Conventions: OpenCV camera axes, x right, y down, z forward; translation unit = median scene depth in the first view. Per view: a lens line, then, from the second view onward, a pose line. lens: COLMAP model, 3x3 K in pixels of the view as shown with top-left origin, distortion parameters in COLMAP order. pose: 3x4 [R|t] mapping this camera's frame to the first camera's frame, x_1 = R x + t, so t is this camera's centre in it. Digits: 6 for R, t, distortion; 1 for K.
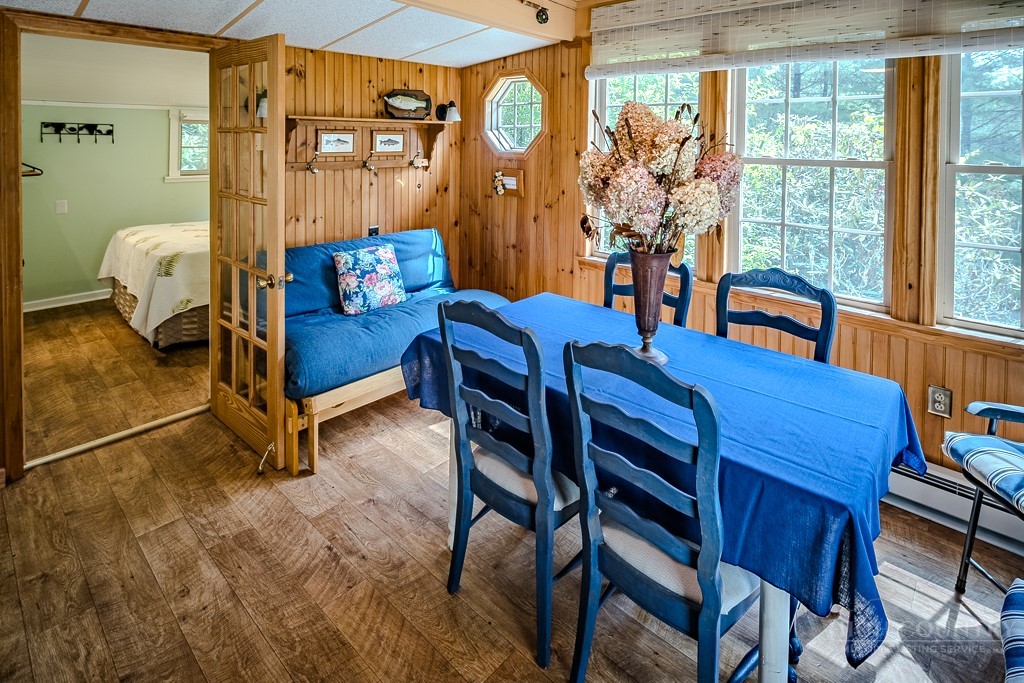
lens RADIAL K [[528.8, 0, 515.6], [0, 528.8, 141.9], [0, 0, 1]] dist [0.010882, -0.007929]
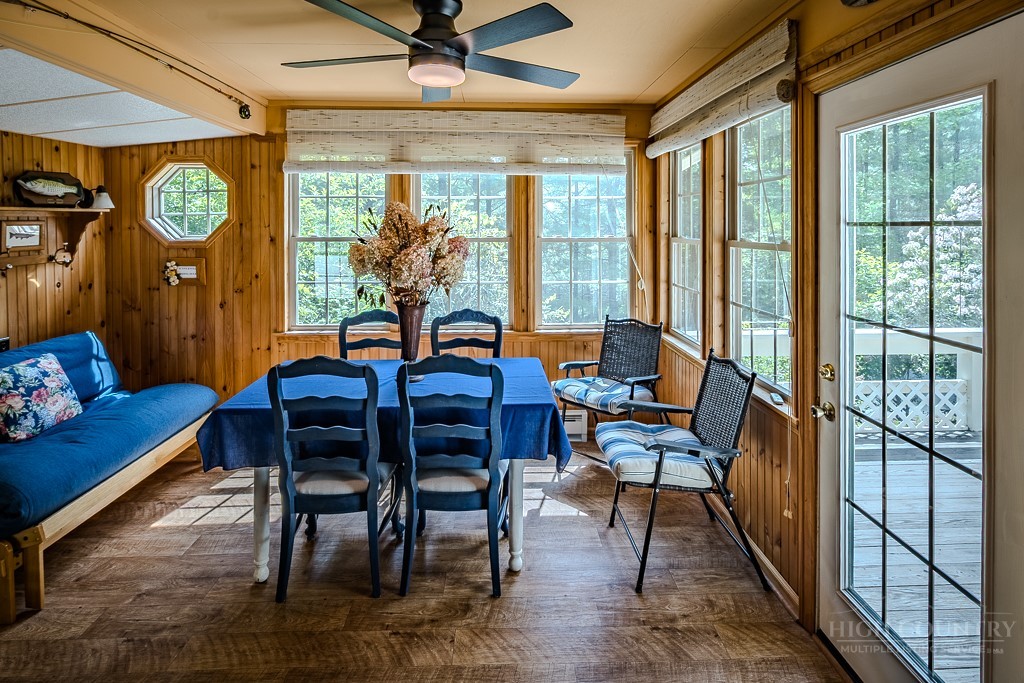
lens RADIAL K [[536.5, 0, 489.6], [0, 536.5, 228.8], [0, 0, 1]] dist [0.001867, 0.000020]
pose [[0.745769, -0.025466, 0.665717, -0.285775], [0.016097, 0.999666, 0.020208, -0.015457], [-0.666010, -0.004354, 0.745930, -0.124842]]
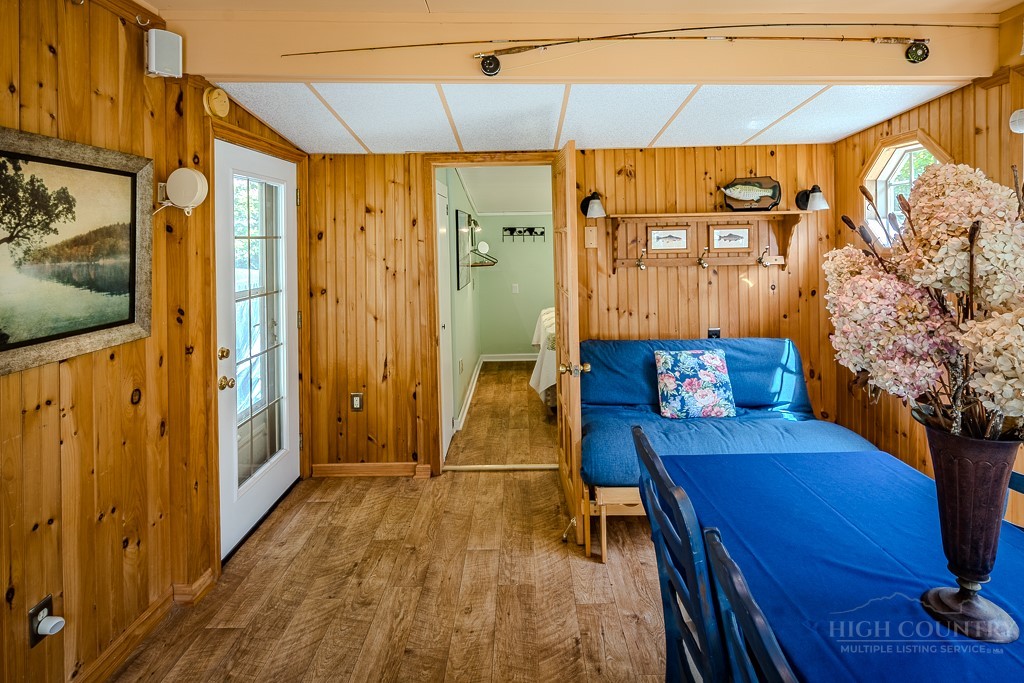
lens RADIAL K [[511.7, 0, 514.1], [0, 511.7, 236.7], [0, 0, 1]] dist [0.000393, -0.000870]
pose [[0.676878, -0.020431, -0.735811, 0.176084], [0.021247, 0.999741, -0.008214, -0.001188], [0.735788, -0.010074, 0.677137, 0.149590]]
